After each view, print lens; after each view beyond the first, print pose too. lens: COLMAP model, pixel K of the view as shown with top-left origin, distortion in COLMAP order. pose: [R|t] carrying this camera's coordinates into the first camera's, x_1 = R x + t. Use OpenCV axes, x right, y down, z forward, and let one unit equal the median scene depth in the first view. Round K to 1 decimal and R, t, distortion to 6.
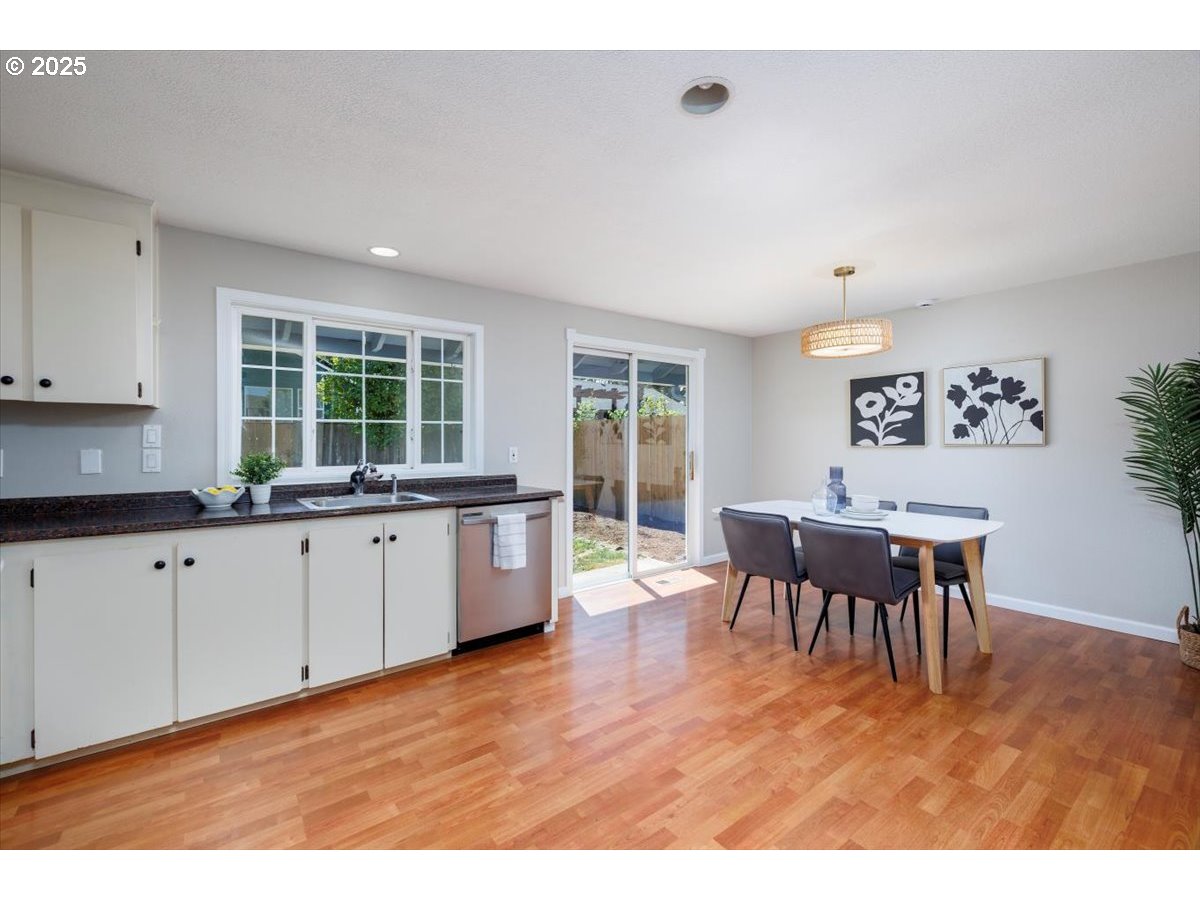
lens RADIAL K [[508.7, 0, 594.4], [0, 508.7, 447.8], [0, 0, 1]] dist [0.001348, 0.000445]
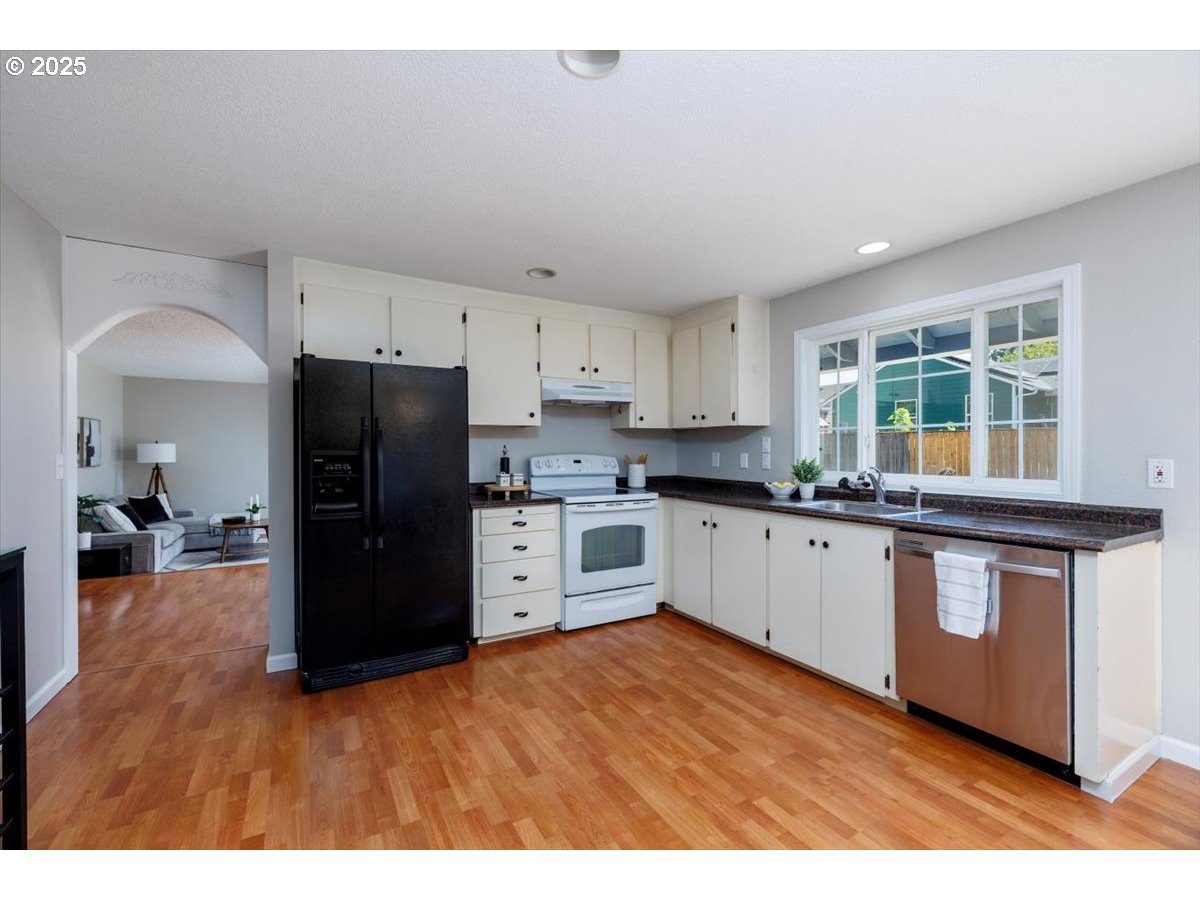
lens RADIAL K [[507.5, 0, 598.7], [0, 507.5, 451.7], [0, 0, 1]] dist [0.001454, 0.000118]
pose [[-0.116924, 0.005899, -0.993123, 0.437111], [-0.011627, 0.999906, 0.007308, -0.005765], [0.993073, 0.012402, -0.116844, 0.448240]]
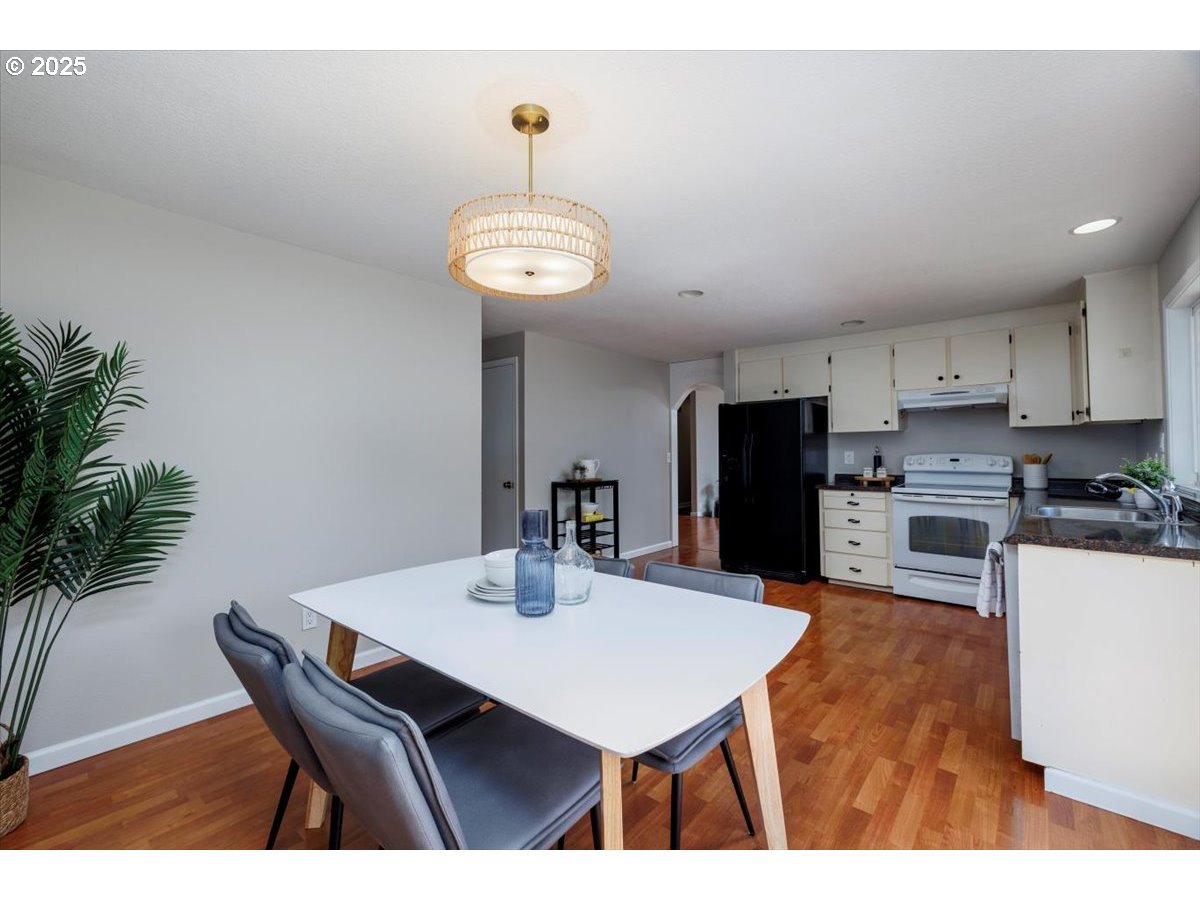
lens RADIAL K [[508.7, 0, 594.4], [0, 508.7, 447.8], [0, 0, 1]] dist [0.001348, 0.000445]
pose [[-0.977072, 0.011464, -0.212599, 0.447162], [0.008766, 0.999869, 0.013627, -0.027818], [0.212727, 0.011451, -0.977045, 1.229138]]
